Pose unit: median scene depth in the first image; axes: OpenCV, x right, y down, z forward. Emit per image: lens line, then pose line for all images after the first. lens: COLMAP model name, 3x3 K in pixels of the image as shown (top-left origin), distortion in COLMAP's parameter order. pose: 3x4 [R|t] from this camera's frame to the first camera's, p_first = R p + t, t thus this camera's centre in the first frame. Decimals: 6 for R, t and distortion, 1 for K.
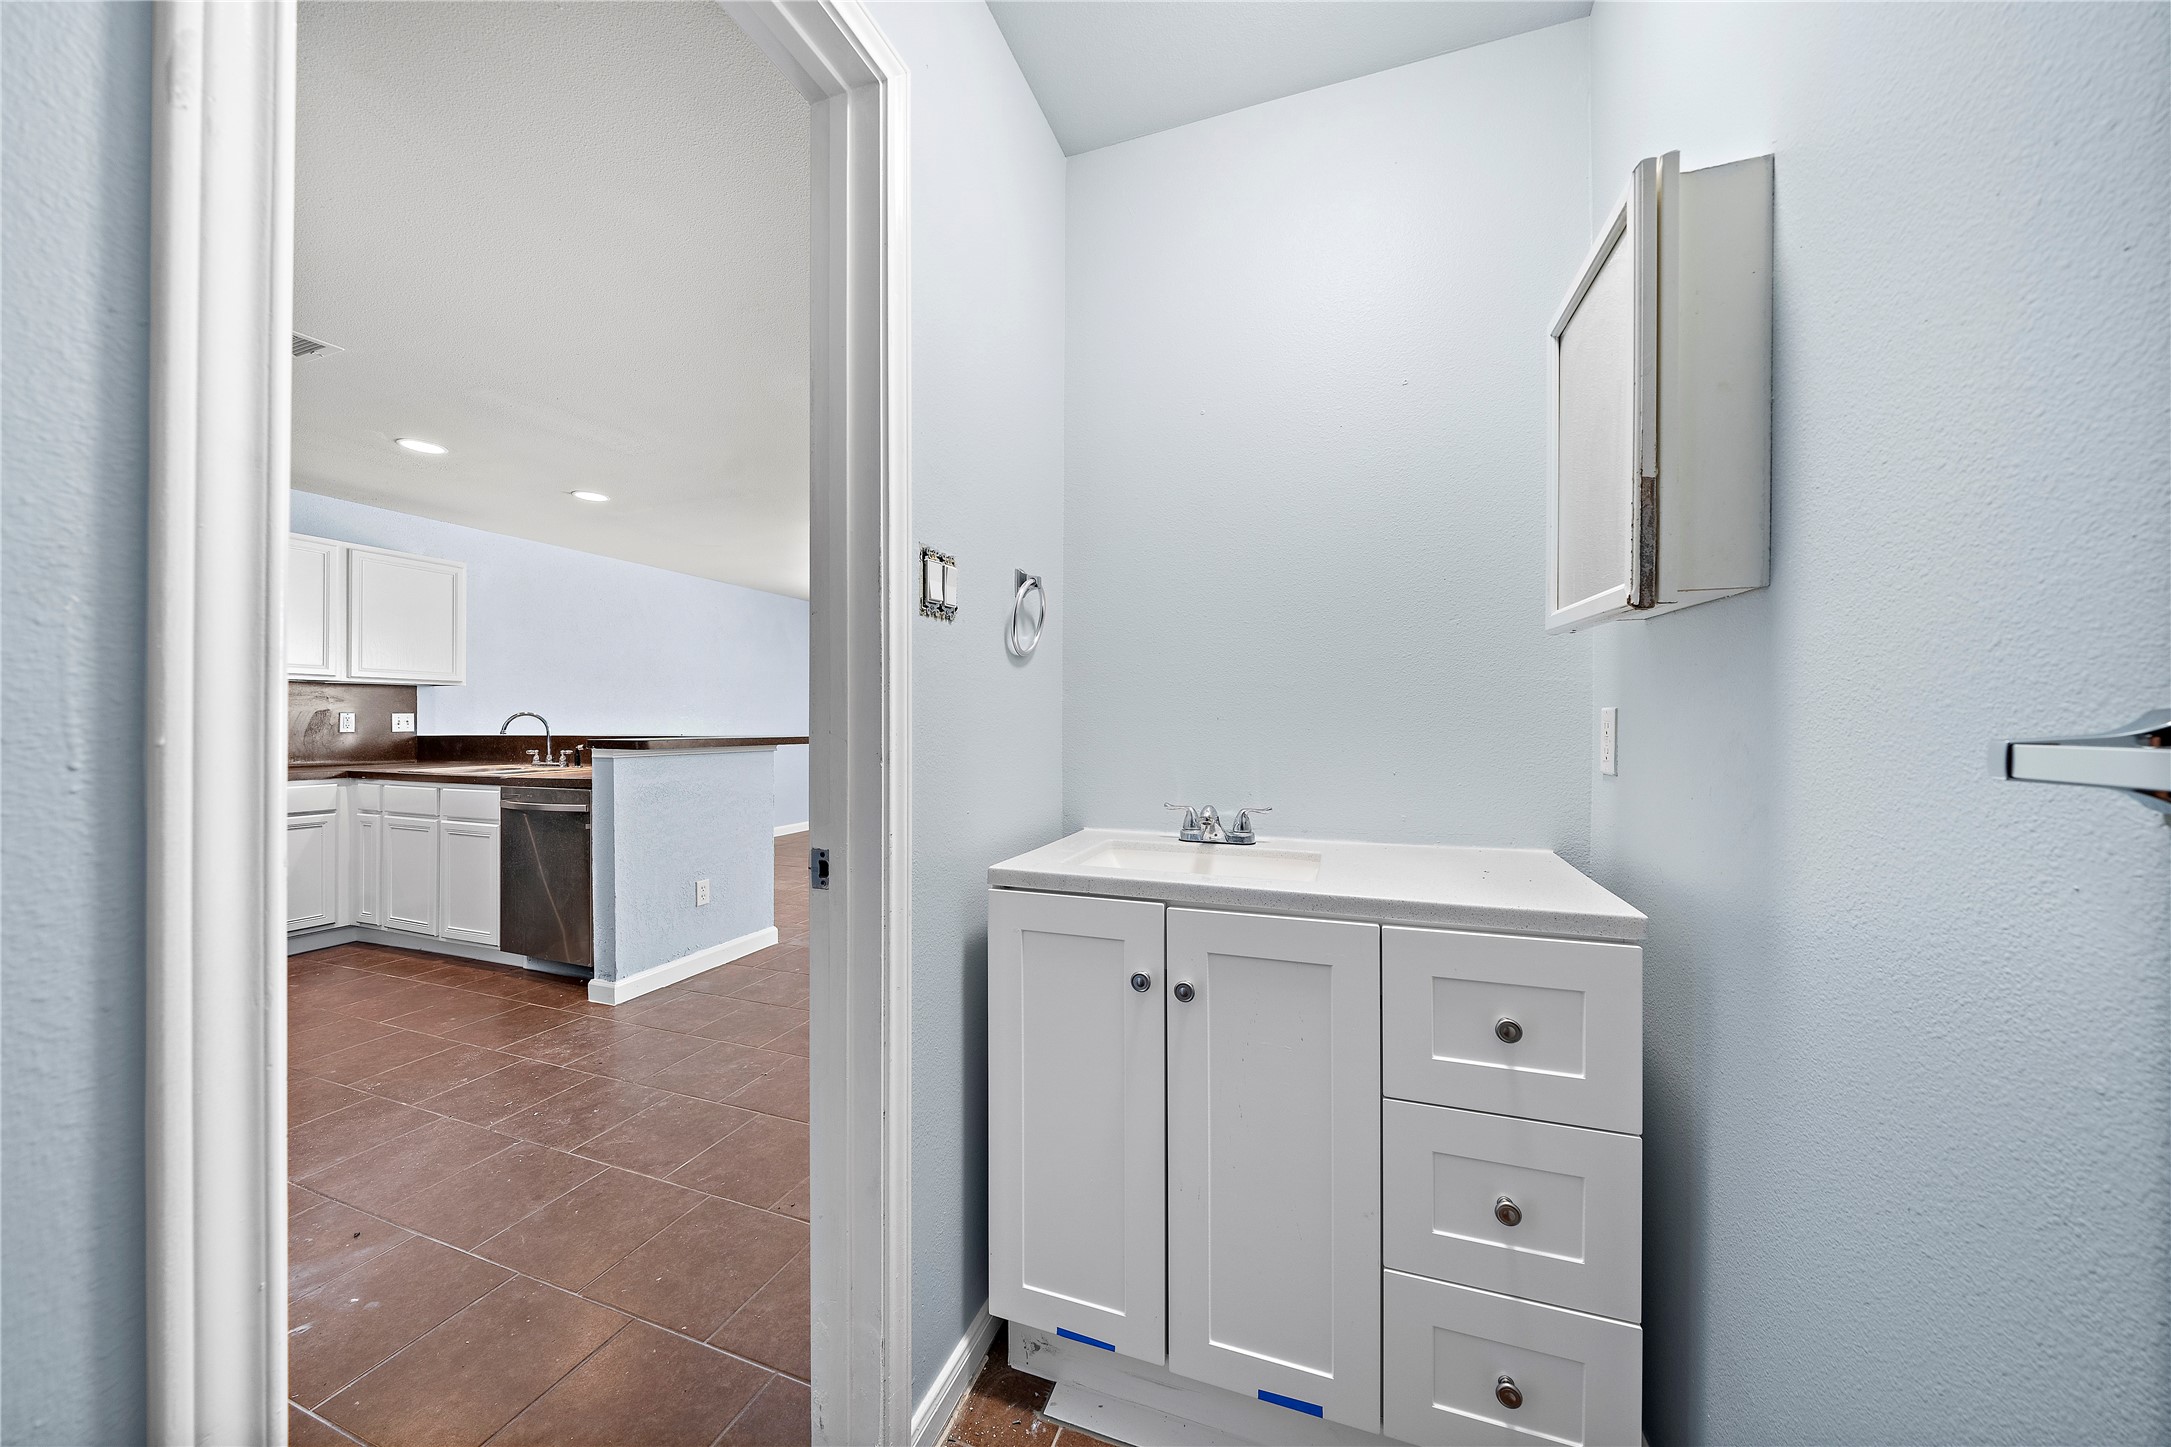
lens RADIAL K [[740.8, 0, 1077.1], [0, 740.8, 716.2], [0, 0, 1]] dist [-0.007687, 0.000505]
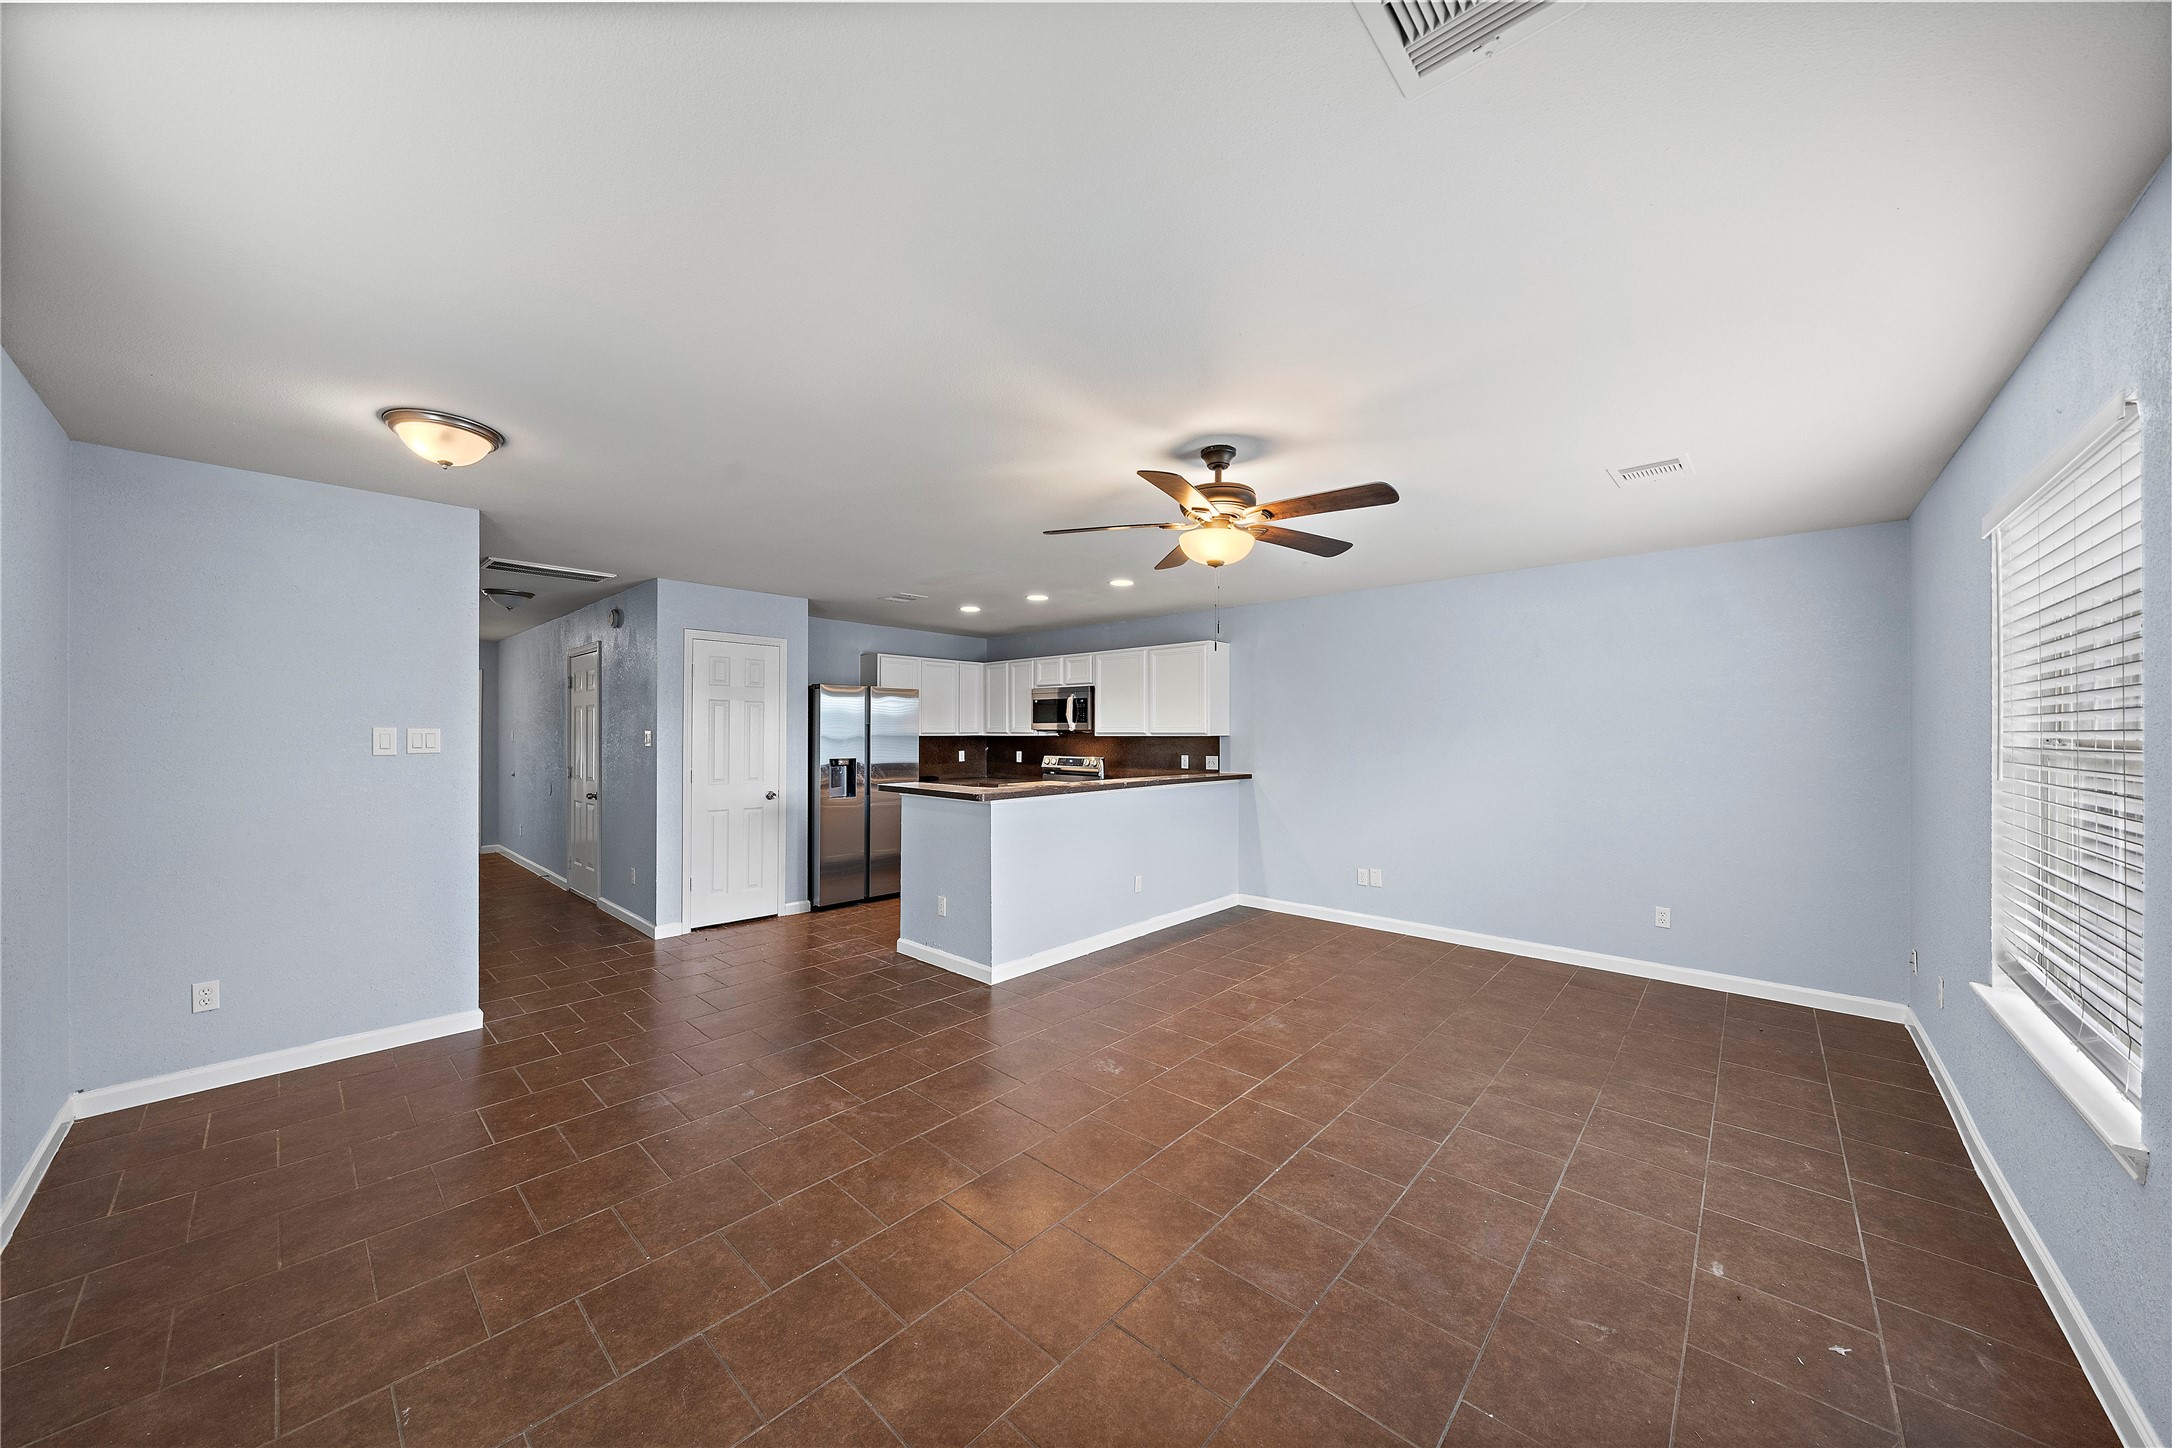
lens RADIAL K [[741.1, 0, 1078.8], [0, 741.1, 729.7], [0, 0, 1]] dist [-0.007687, 0.000505]
pose [[-0.372919, -0.003925, -0.927855, 0.544999], [0.003383, 0.999979, -0.005590, -0.055182], [0.927858, -0.005224, -0.372898, 1.535995]]
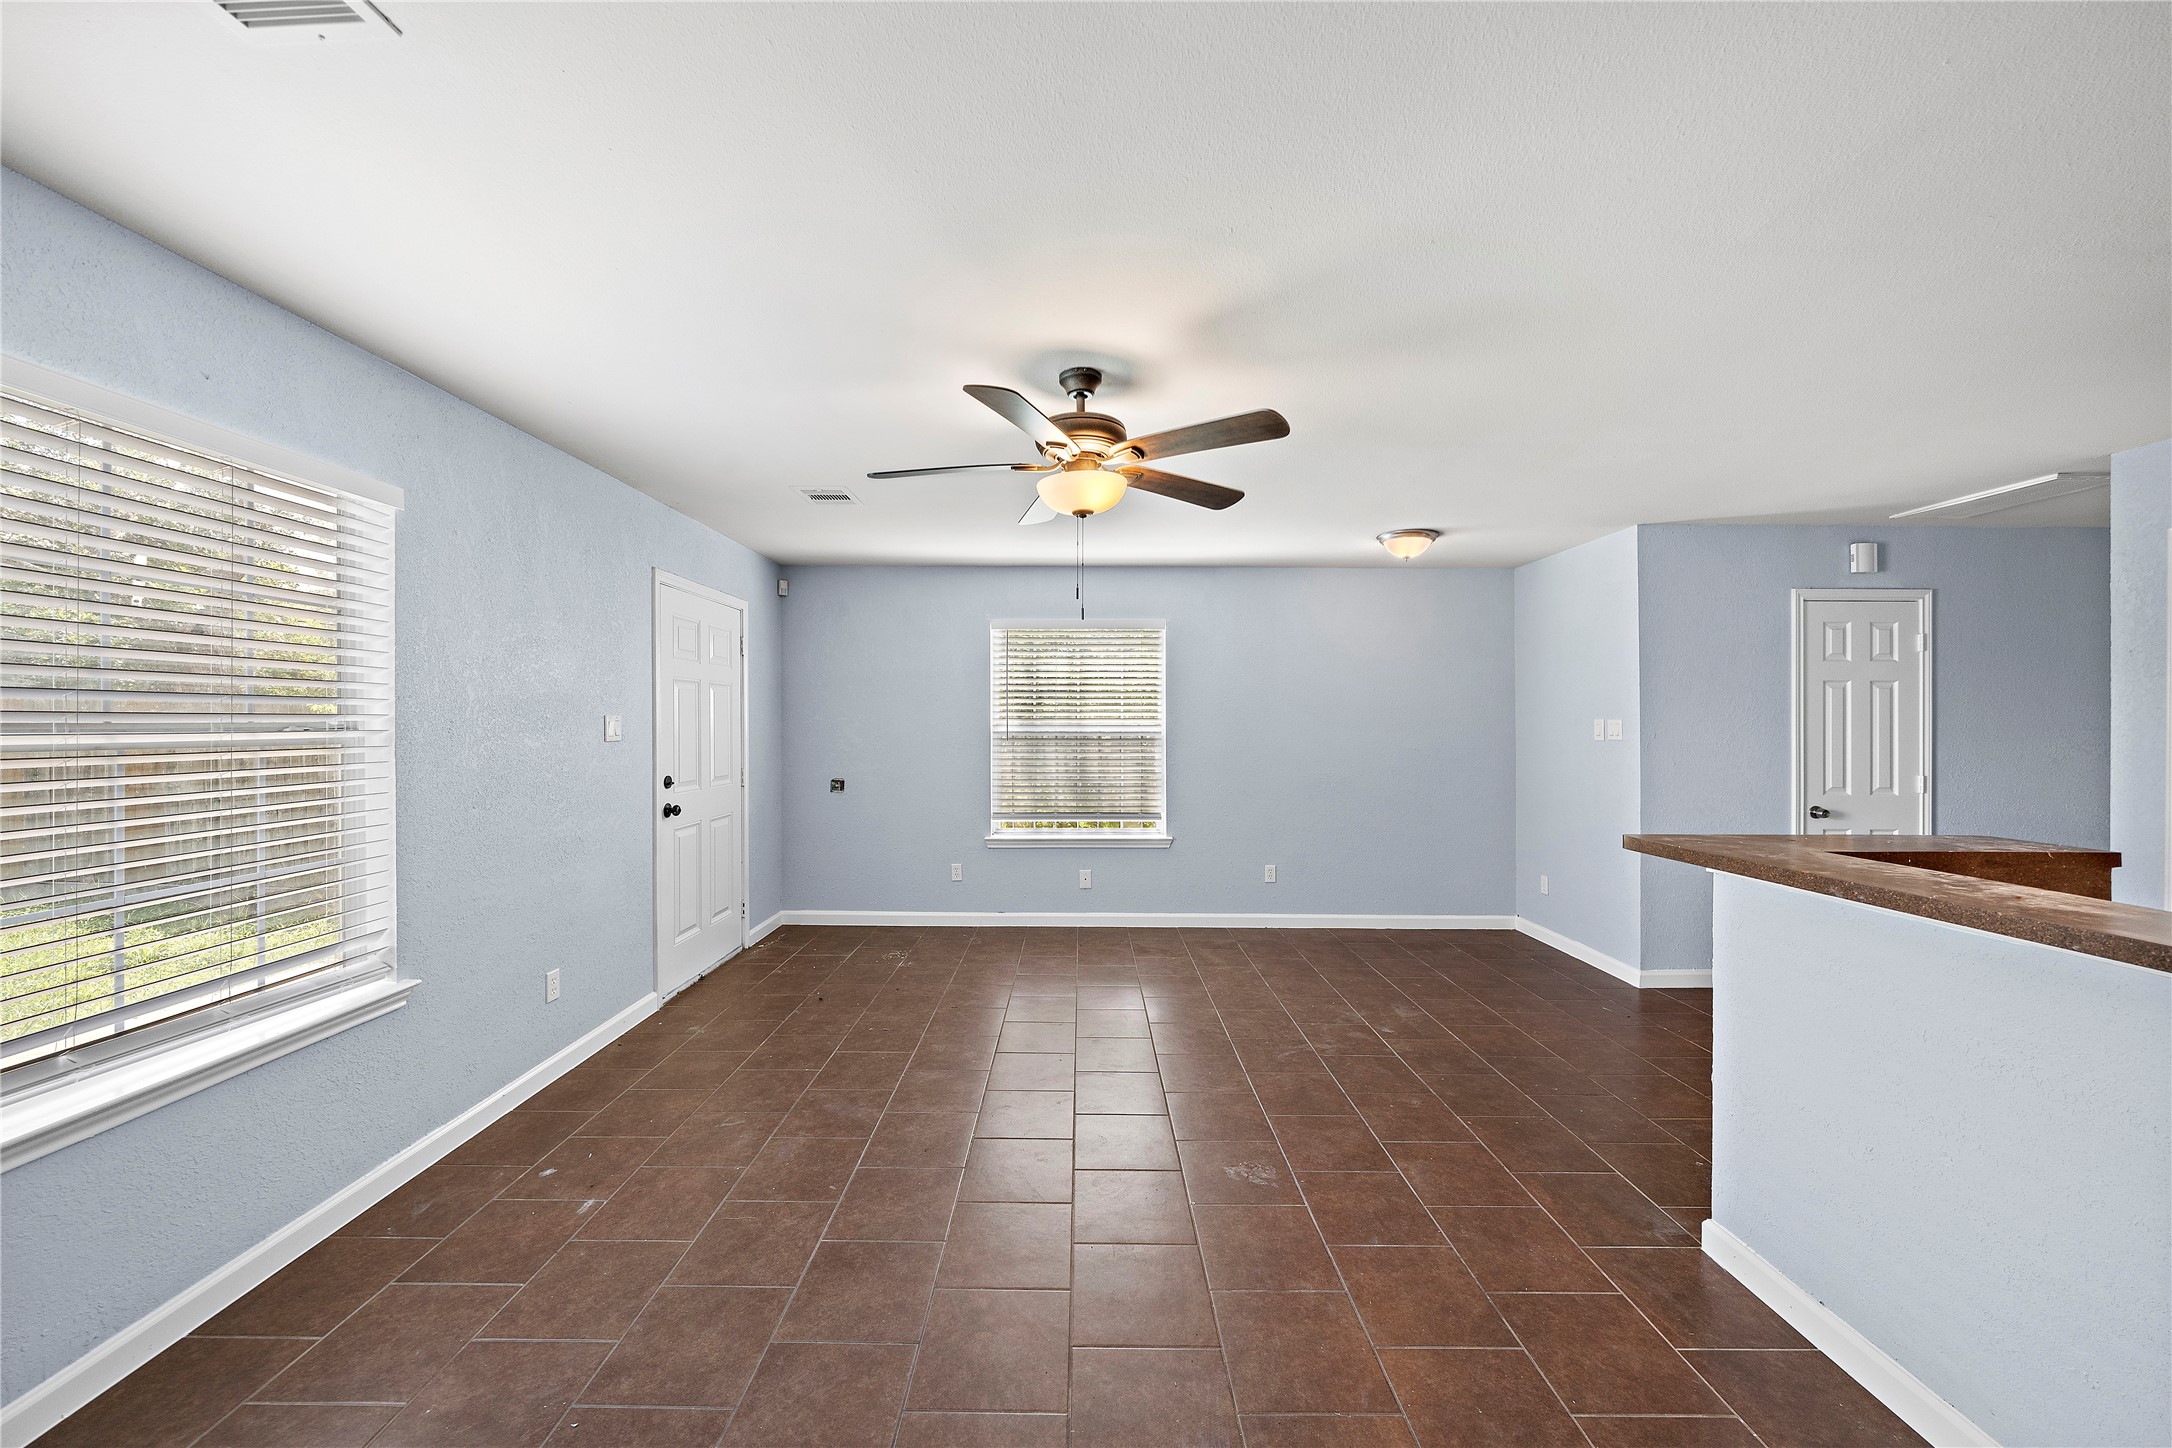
lens RADIAL K [[781.1, 0, 1078.1], [0, 781.1, 716.3], [0, 0, 1]] dist [-0.006885, 0.001023]
pose [[-0.348207, 0.006935, 0.937392, -0.769229], [-0.007507, 0.999920, -0.010186, -0.051872], [-0.937388, -0.010584, -0.348127, 1.613922]]
